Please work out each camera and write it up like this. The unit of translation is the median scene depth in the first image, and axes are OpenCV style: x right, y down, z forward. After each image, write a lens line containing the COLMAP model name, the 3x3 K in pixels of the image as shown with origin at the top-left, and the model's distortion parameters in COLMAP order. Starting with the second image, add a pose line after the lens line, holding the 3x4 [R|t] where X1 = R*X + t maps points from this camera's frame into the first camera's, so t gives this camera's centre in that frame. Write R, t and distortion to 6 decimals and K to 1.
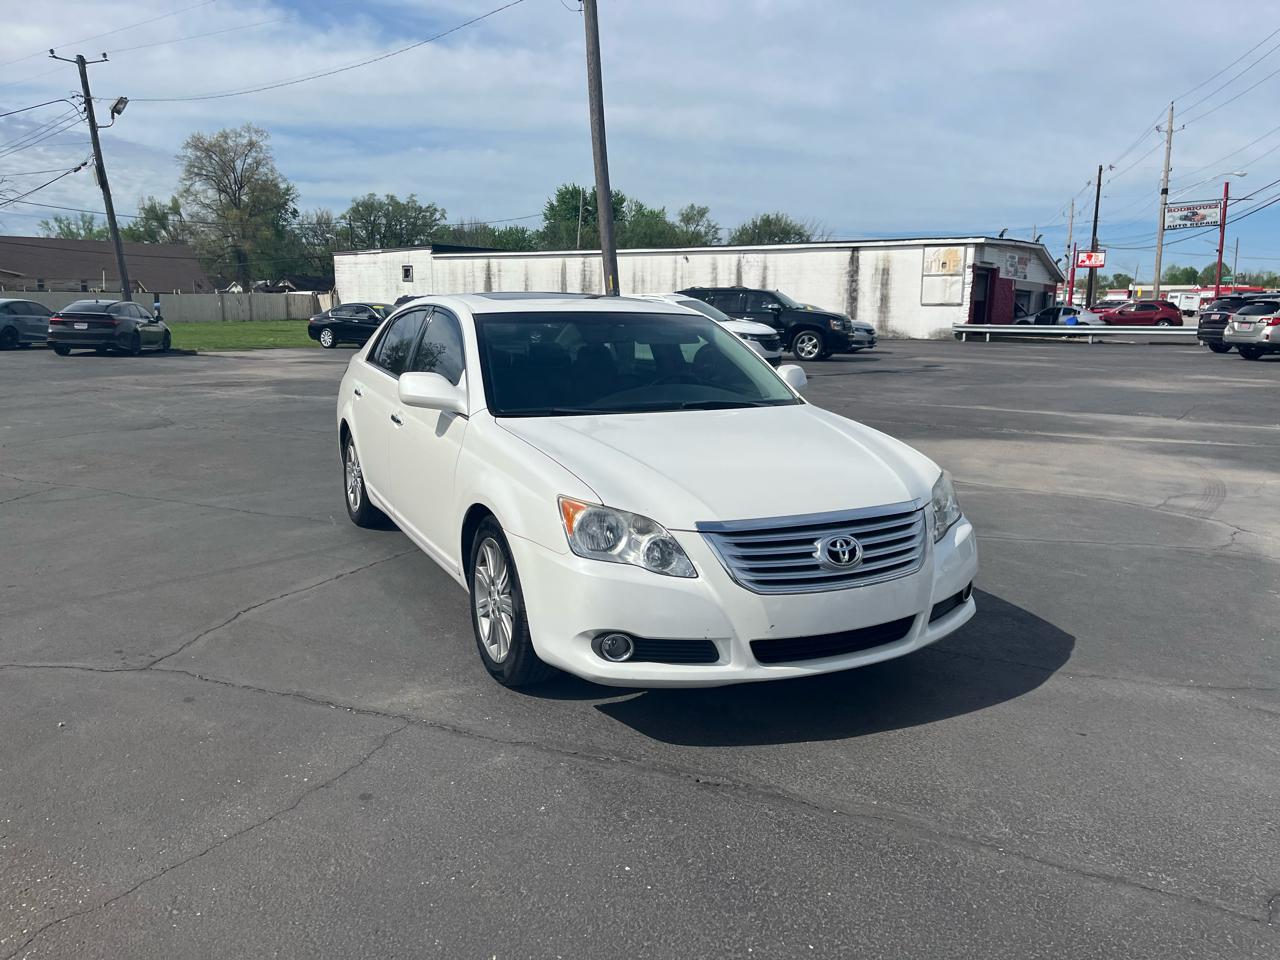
lens RADIAL K [[977.8, 0, 639.3], [0, 977.8, 490.6], [0, 0, 1]] dist [0.056046, -0.056912]
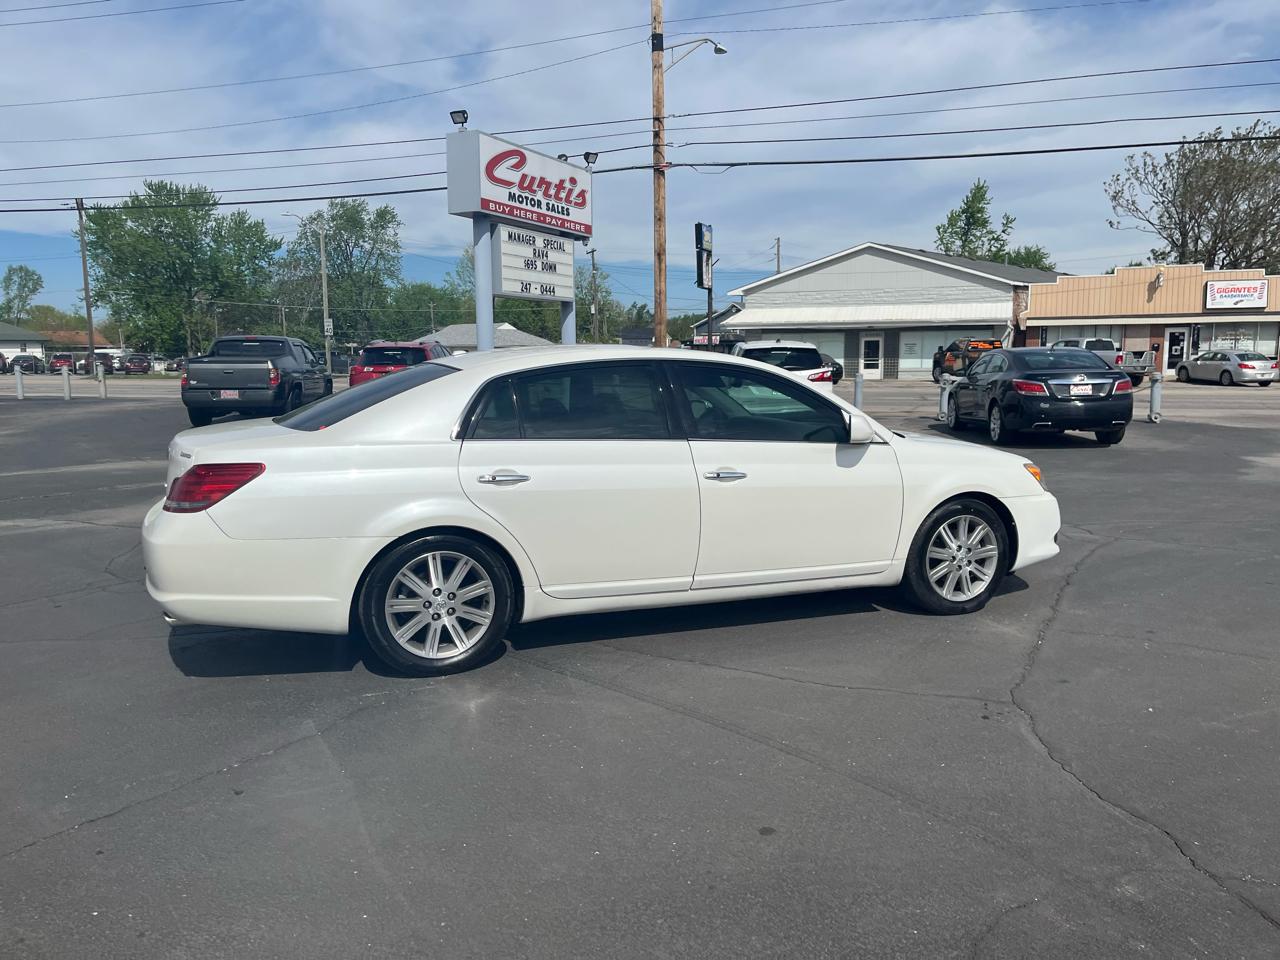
lens RADIAL K [[984.1, 0, 658.6], [0, 984.1, 481.3], [0, 0, 1]] dist [0.065661, -0.075473]
pose [[0.070337, -0.140090, 0.987637, -0.157524], [0.193258, 0.973244, 0.124286, -0.026110], [-0.978624, 0.182127, 0.095528, 0.125708]]
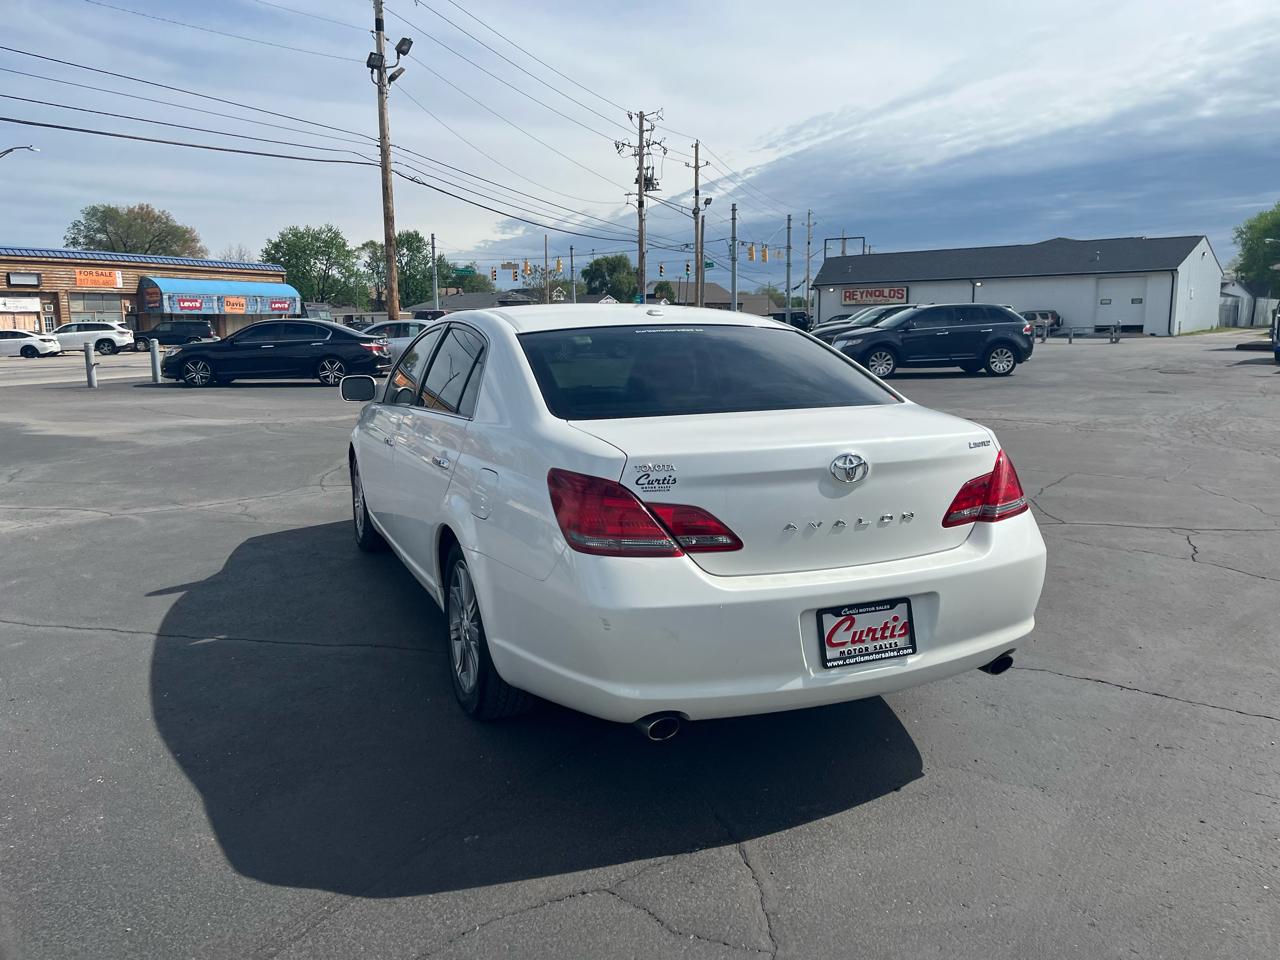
lens RADIAL K [[970.0, 0, 654.3], [0, 970.0, 476.6], [0, 0, 1]] dist [0.077467, -0.090703]
pose [[-0.998741, -0.009040, 0.049344, -0.028369], [0.008420, 0.939471, 0.342525, -0.050727], [-0.049454, 0.342510, -0.938212, 0.265432]]
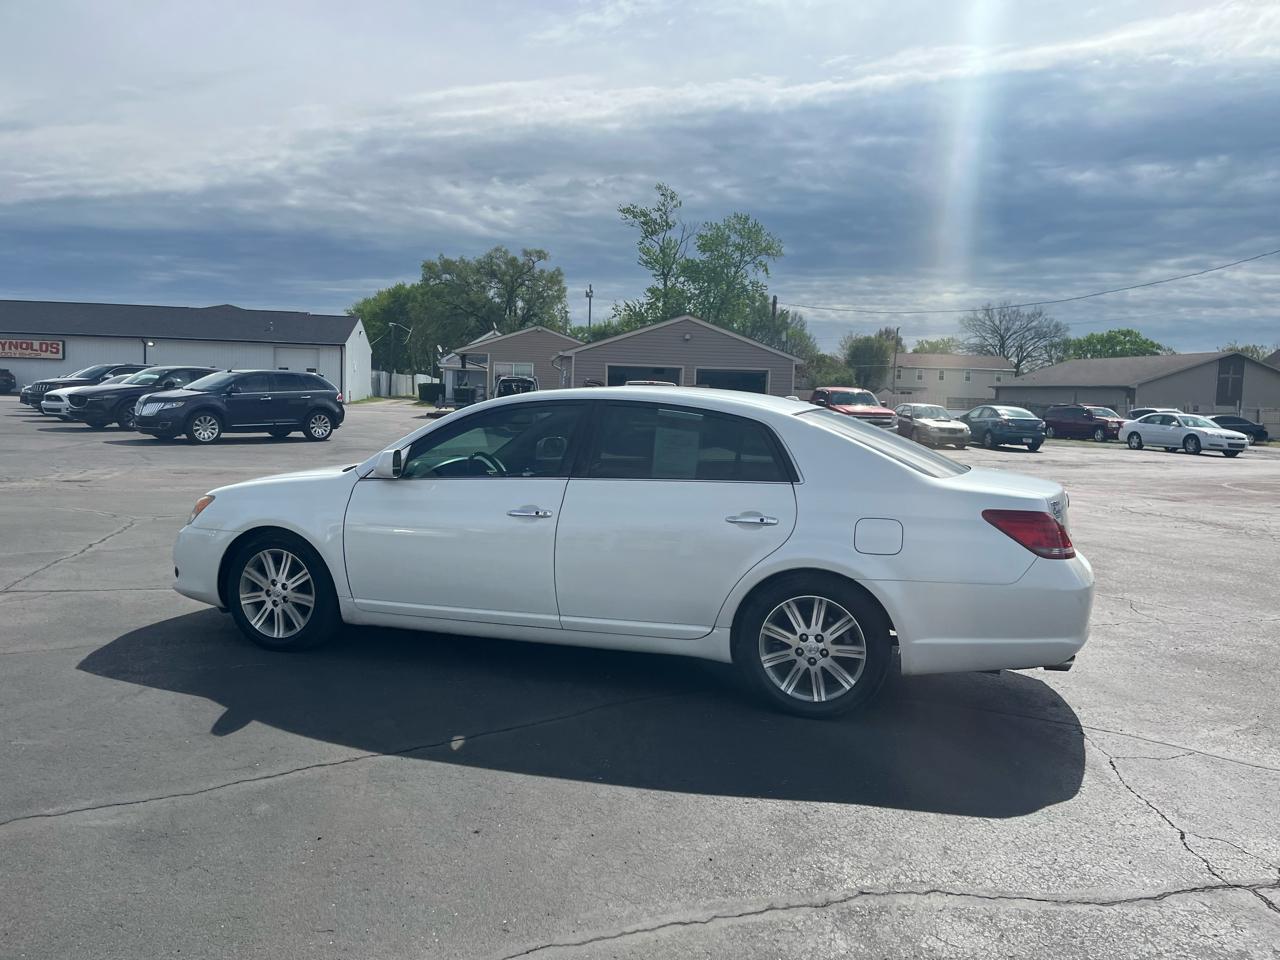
lens RADIAL K [[972.8, 0, 639.7], [0, 972.8, 477.9], [0, 0, 1]] dist [0.070042, -0.082453]
pose [[-0.707063, 0.030061, -0.706511, 0.089065], [-0.169811, 0.962644, 0.210903, -0.046075], [0.686459, 0.269095, -0.675546, 0.242786]]
